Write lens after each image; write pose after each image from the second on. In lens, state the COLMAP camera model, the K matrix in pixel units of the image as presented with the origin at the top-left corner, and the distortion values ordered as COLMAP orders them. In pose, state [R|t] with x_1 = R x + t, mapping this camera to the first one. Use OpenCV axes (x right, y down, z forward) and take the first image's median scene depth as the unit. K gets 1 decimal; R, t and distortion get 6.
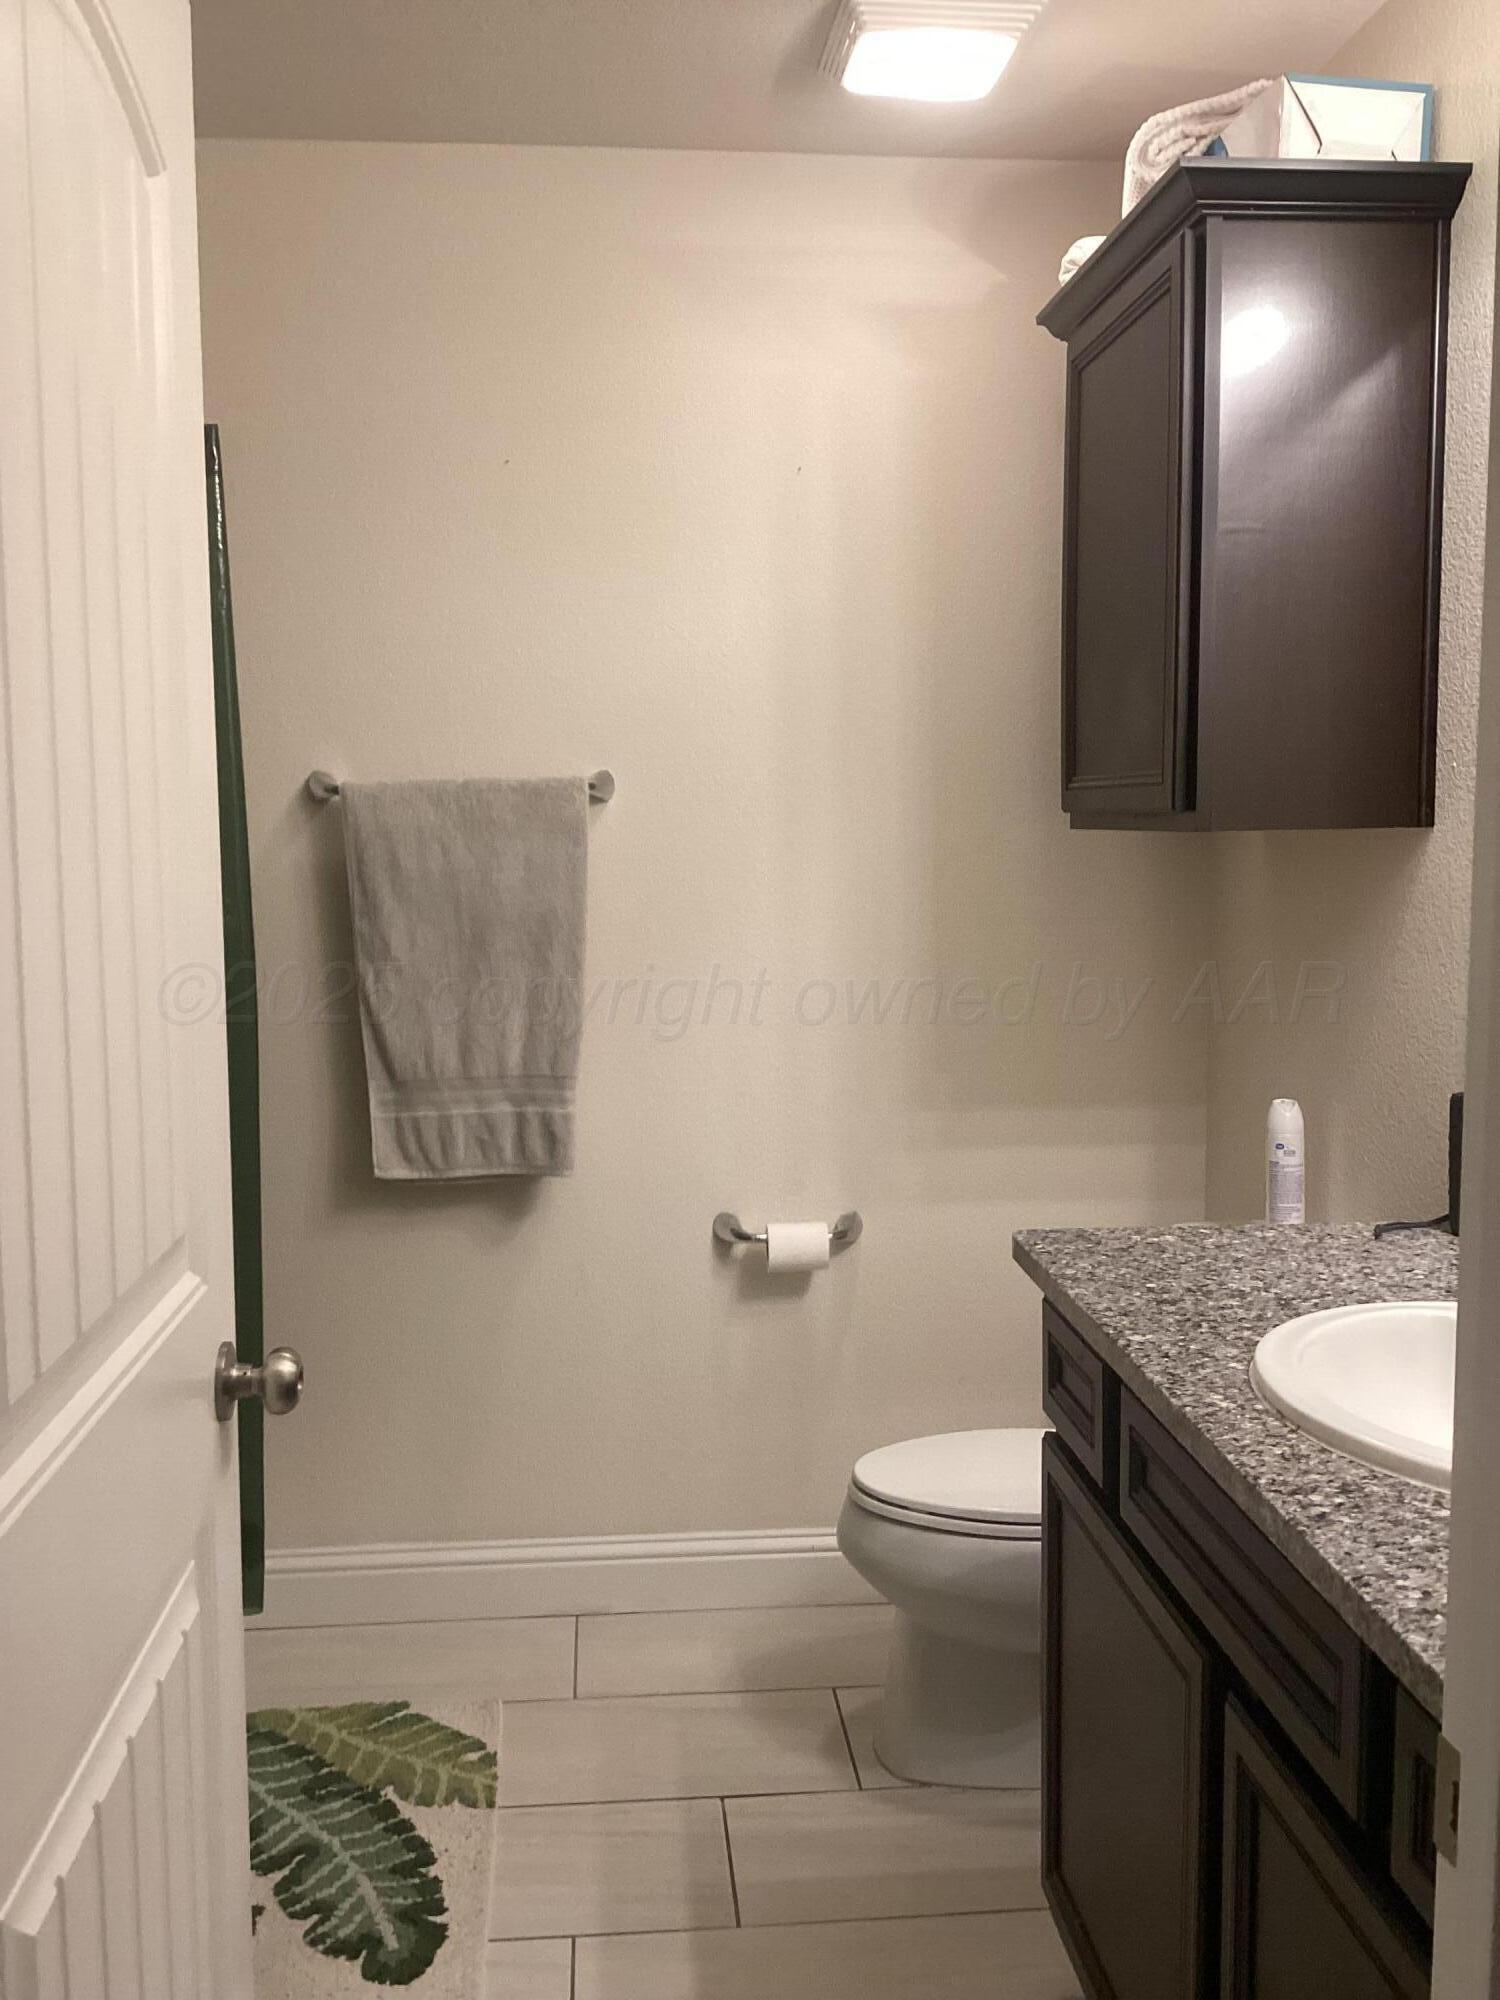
lens RADIAL K [[1813.5, 0, 755.5], [0, 1813.5, 1000.0], [0, 0, 1]] dist [0.010351, -0.011941]
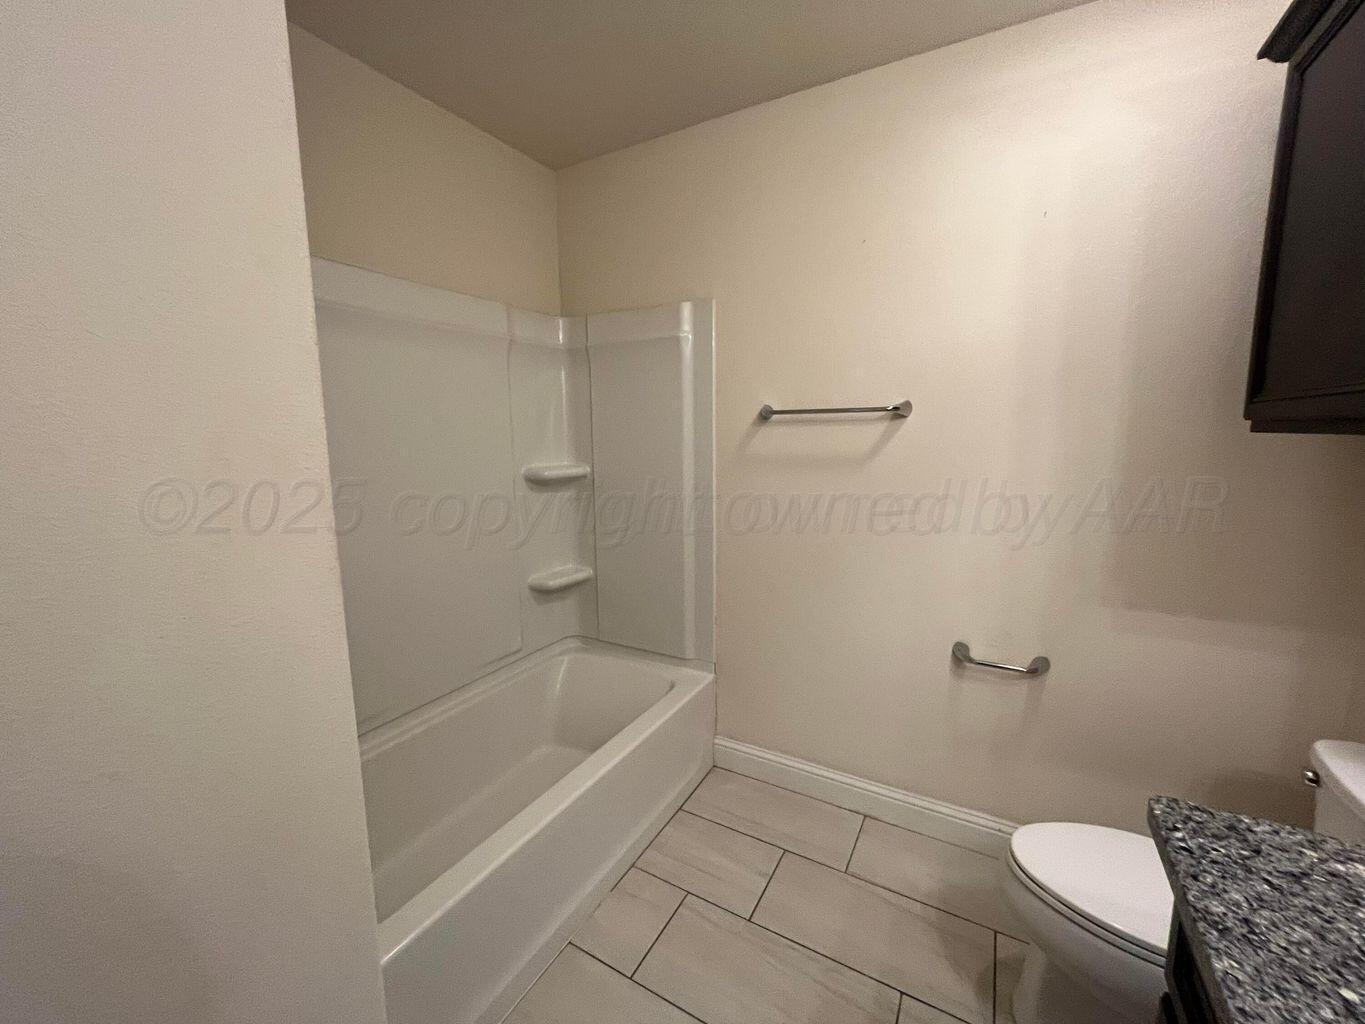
lens RADIAL K [[555.8, 0, 672.6], [0, 555.8, 512.7], [0, 0, 1]] dist [-0.004629, -0.001289]
pose [[0.817881, 0.083013, -0.569368, 0.075971], [-0.056337, 0.996337, 0.064339, -0.046160], [0.572623, -0.020545, 0.819561, 0.523484]]
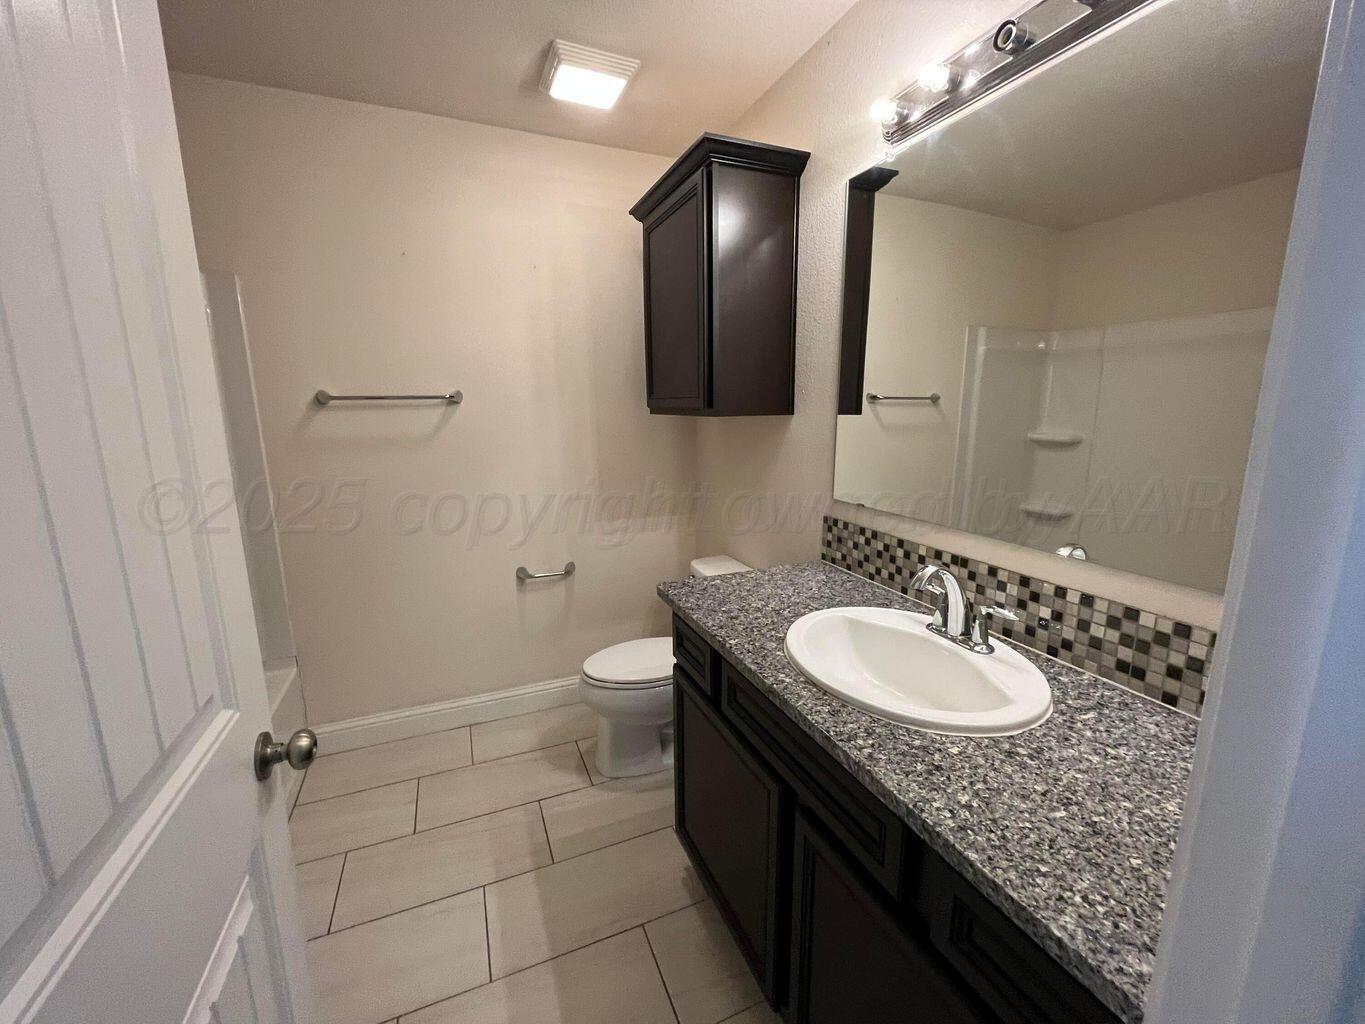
lens RADIAL K [[555.8, 0, 684.6], [0, 555.8, 511.4], [0, 0, 1]] dist [-0.004629, -0.001289]
pose [[0.952080, -0.058922, 0.300121, -0.038437], [0.032215, 0.995128, 0.093175, -0.035741], [-0.304149, -0.079042, 0.949340, 0.267381]]
